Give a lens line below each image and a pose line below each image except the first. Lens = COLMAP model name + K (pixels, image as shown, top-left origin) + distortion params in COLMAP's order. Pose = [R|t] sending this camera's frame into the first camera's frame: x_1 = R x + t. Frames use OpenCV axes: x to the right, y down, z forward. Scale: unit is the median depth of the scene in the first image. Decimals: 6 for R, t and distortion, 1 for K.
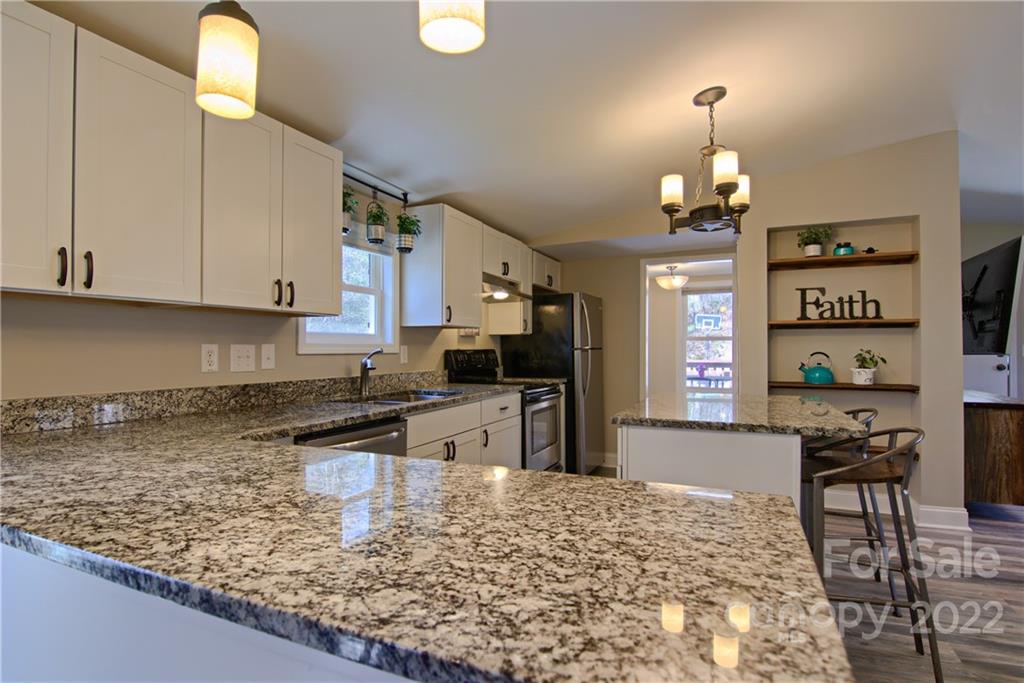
lens RADIAL K [[519.5, 0, 504.6], [0, 519.5, 351.3], [0, 0, 1]] dist [-0.000868, -0.014883]
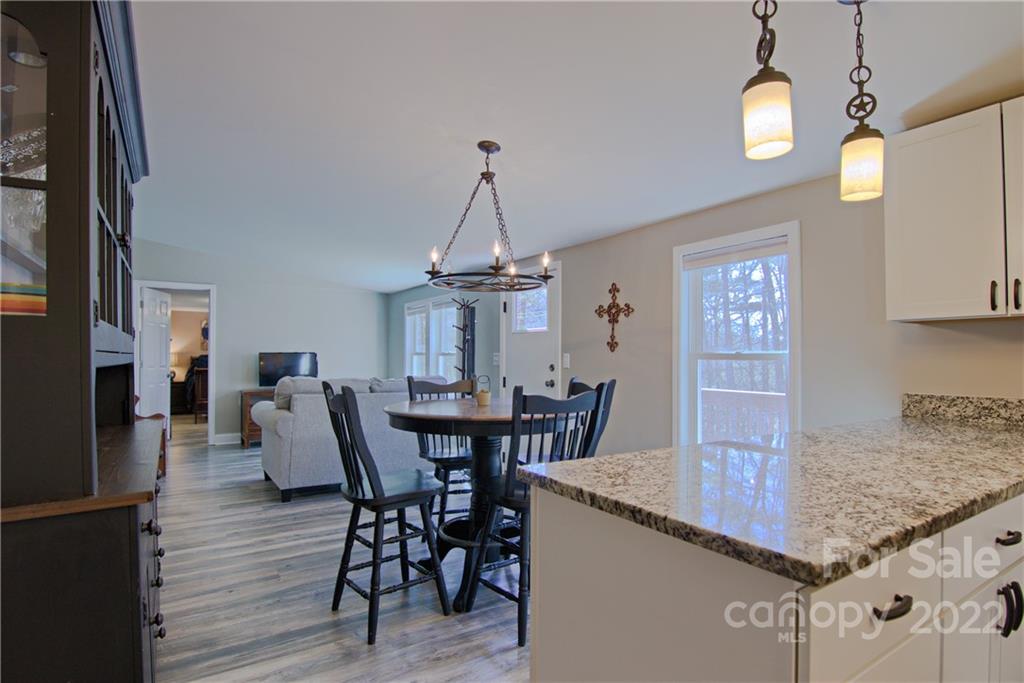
lens RADIAL K [[519.5, 0, 504.6], [0, 519.5, 351.3], [0, 0, 1]] dist [-0.000868, -0.014883]
pose [[-0.546405, -0.013652, -0.837410, 0.353780], [-0.009587, 0.999904, -0.010045, 0.000320], [0.837466, 0.002539, -0.546484, 0.264551]]
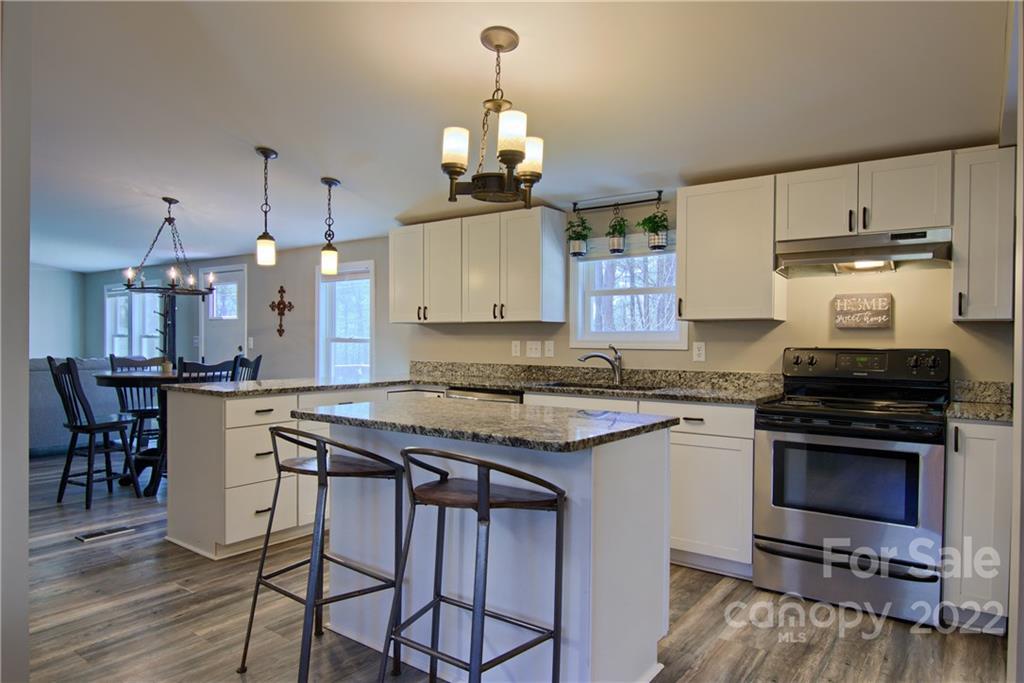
lens RADIAL K [[640.1, 0, 488.8], [0, 640.1, 351.9], [0, 0, 1]] dist [-0.002507, -0.003273]
pose [[-0.221326, 0.014243, -0.975096, 0.973596], [-0.013745, 0.999748, 0.017723, -0.008359], [0.975103, 0.017325, -0.221075, 0.846197]]
